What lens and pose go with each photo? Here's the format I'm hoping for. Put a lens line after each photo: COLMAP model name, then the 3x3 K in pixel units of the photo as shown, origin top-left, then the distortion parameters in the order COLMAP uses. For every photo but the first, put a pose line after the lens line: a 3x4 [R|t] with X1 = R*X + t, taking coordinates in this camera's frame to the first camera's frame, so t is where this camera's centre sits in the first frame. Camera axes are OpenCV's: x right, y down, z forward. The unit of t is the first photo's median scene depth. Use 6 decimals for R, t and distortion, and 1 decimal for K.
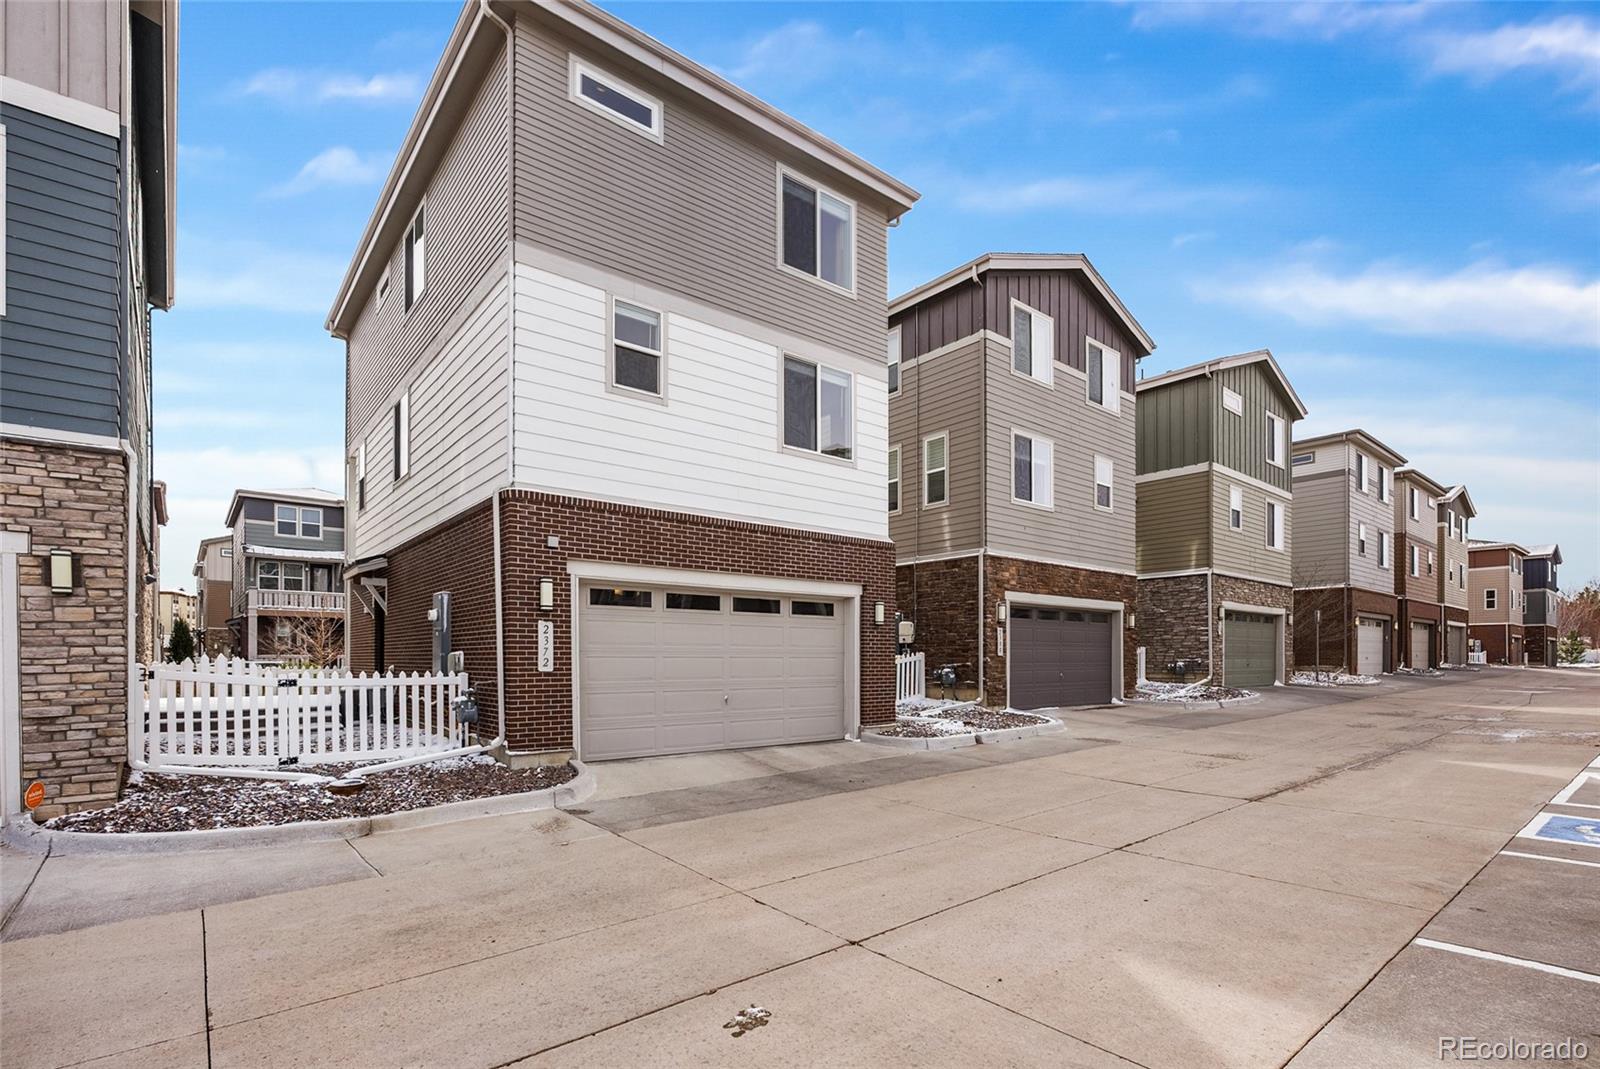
lens RADIAL K [[757.8, 0, 801.9], [0, 757.8, 674.2], [0, 0, 1]] dist [-0.002023, -0.000029]
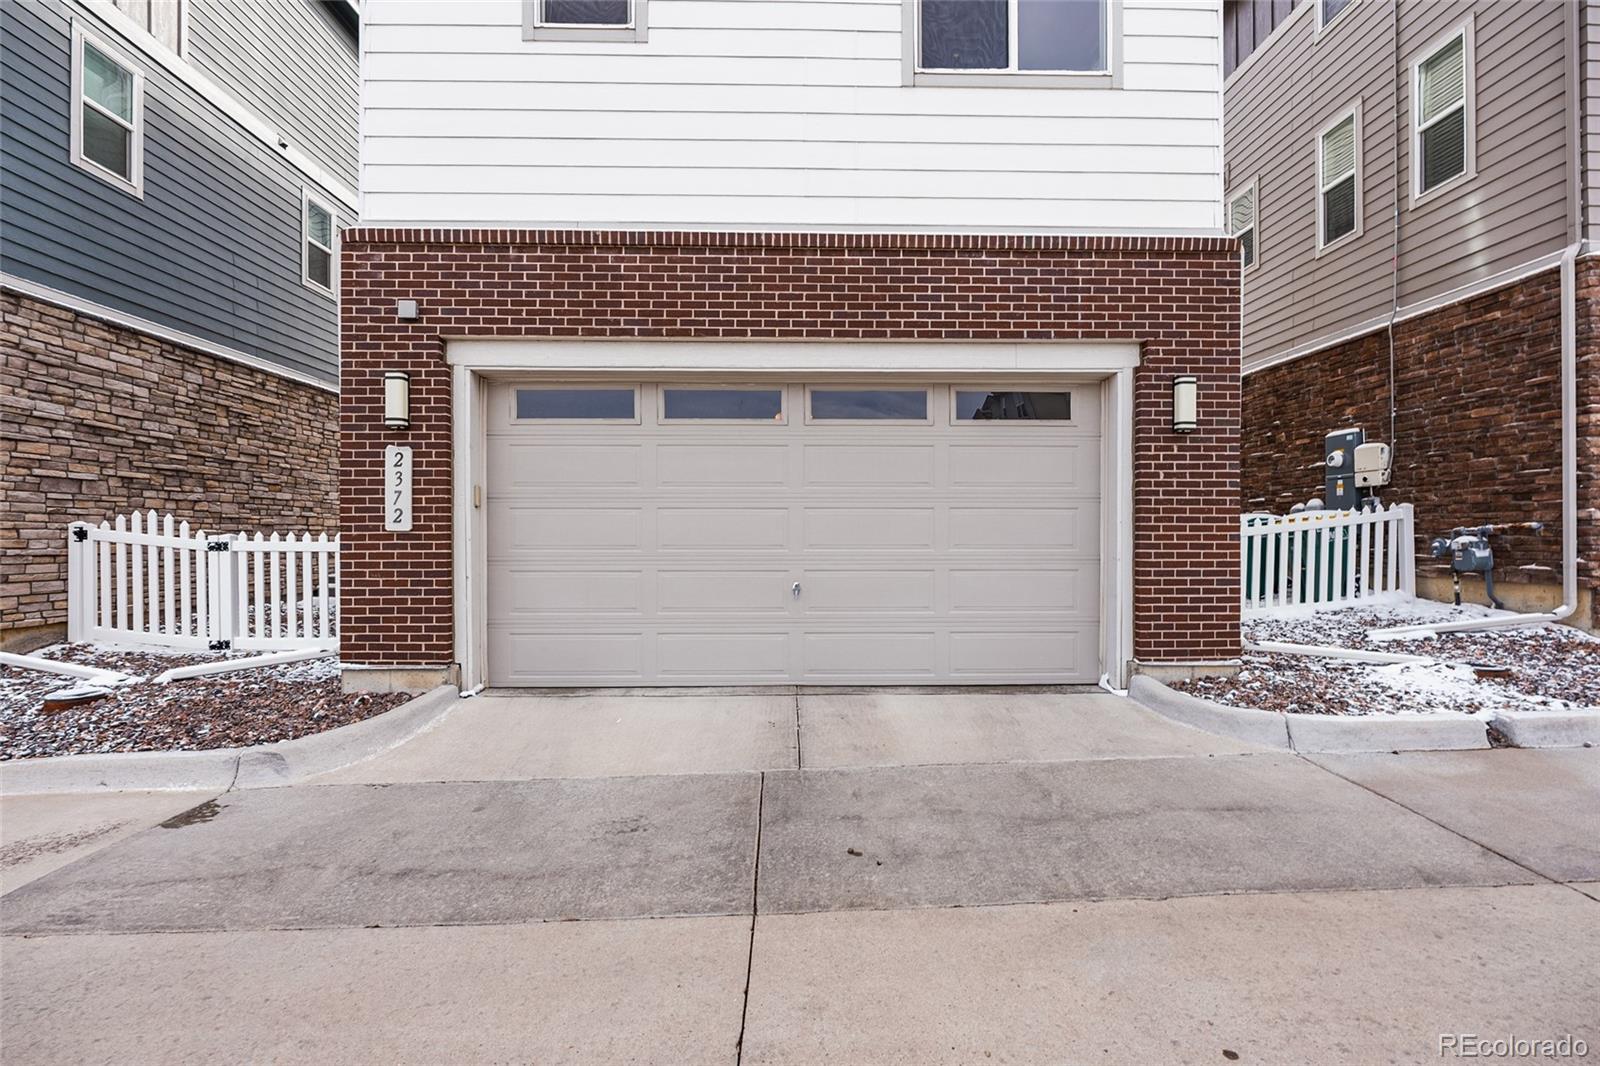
lens RADIAL K [[720.3, 0, 801.1], [0, 720.3, 538.1], [0, 0, 1]] dist [-0.008814, 0.000363]
pose [[0.787656, 0.002166, -0.616111, 0.184433], [-0.010754, 0.999890, -0.010233, 0.003030], [0.616021, 0.014686, 0.787593, 0.550067]]
